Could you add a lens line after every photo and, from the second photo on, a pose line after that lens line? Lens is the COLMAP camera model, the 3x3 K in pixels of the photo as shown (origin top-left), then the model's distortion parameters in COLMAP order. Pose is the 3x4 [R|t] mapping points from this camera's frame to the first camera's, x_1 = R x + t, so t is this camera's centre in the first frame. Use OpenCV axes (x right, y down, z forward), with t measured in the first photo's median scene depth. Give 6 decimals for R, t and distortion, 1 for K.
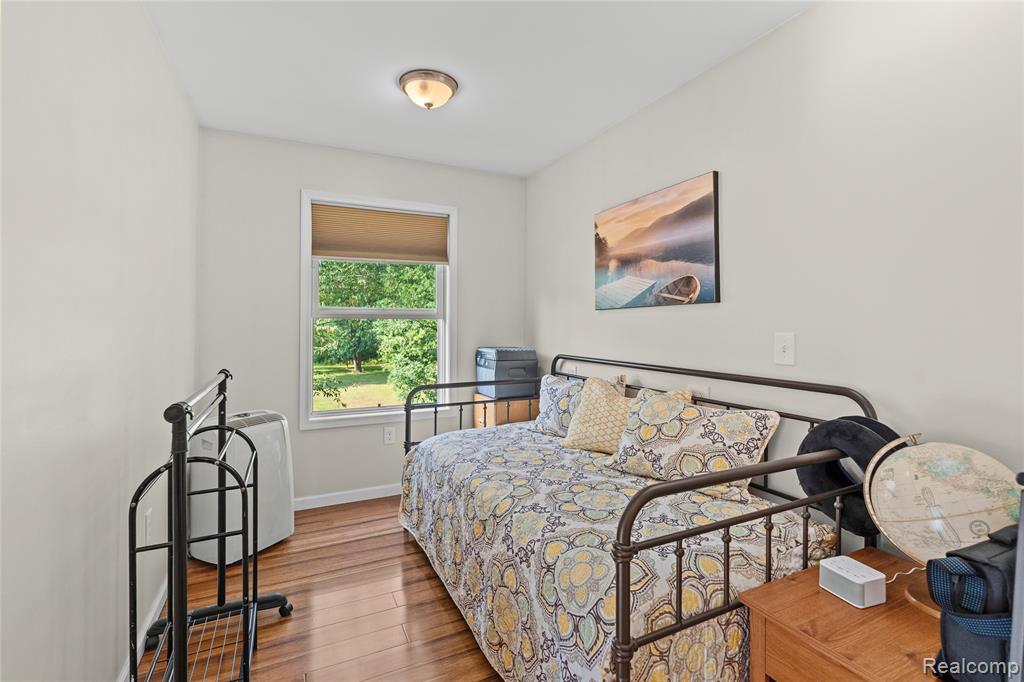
lens RADIAL K [[464.7, 0, 512.1], [0, 464.7, 326.3], [0, 0, 1]] dist [-0.002050, 0.000261]
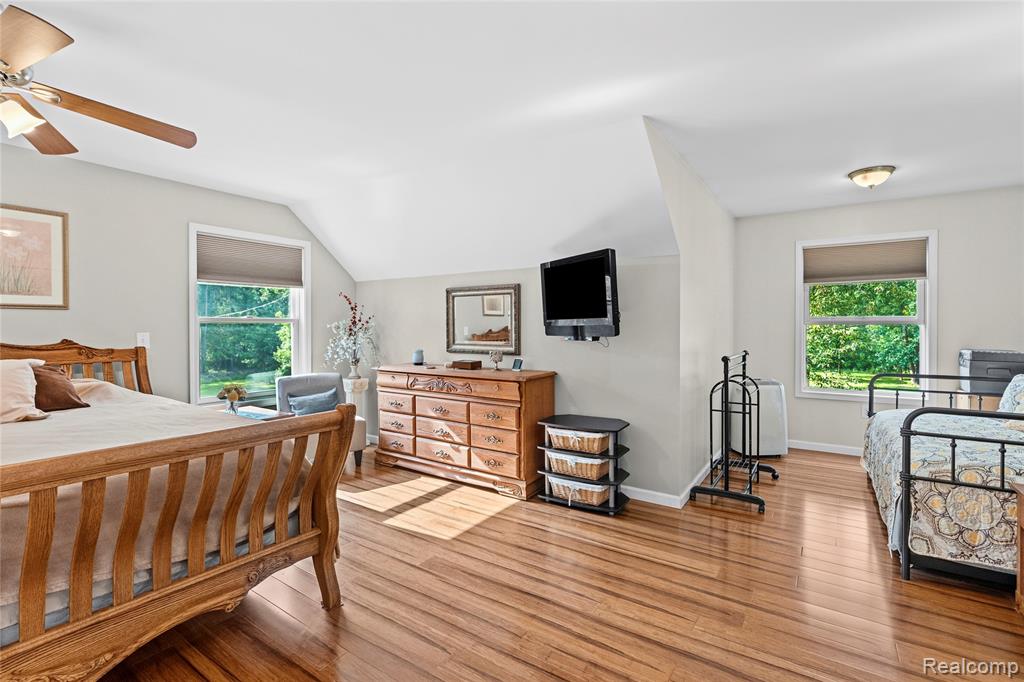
lens RADIAL K [[464.7, 0, 512.1], [0, 464.7, 326.3], [0, 0, 1]] dist [-0.002050, 0.000261]
pose [[0.494993, -0.003471, -0.868890, 0.567141], [-0.003177, 0.999978, -0.005804, 0.000105], [0.868891, 0.005634, 0.494972, -0.793545]]
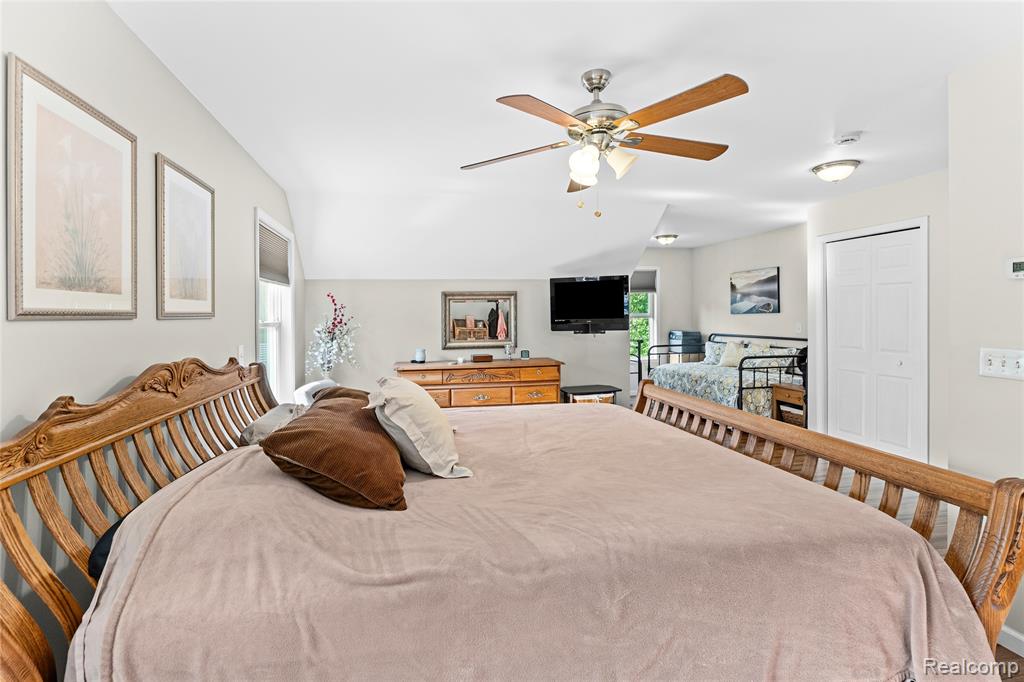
lens RADIAL K [[481.0, 0, 482.6], [0, 481.0, 325.7], [0, 0, 1]] dist [-0.002029, 0.000032]
pose [[0.960600, -0.009687, -0.277766, -0.447015], [0.015578, 0.999698, 0.019009, -0.051445], [0.277498, -0.022587, 0.960461, -2.146192]]
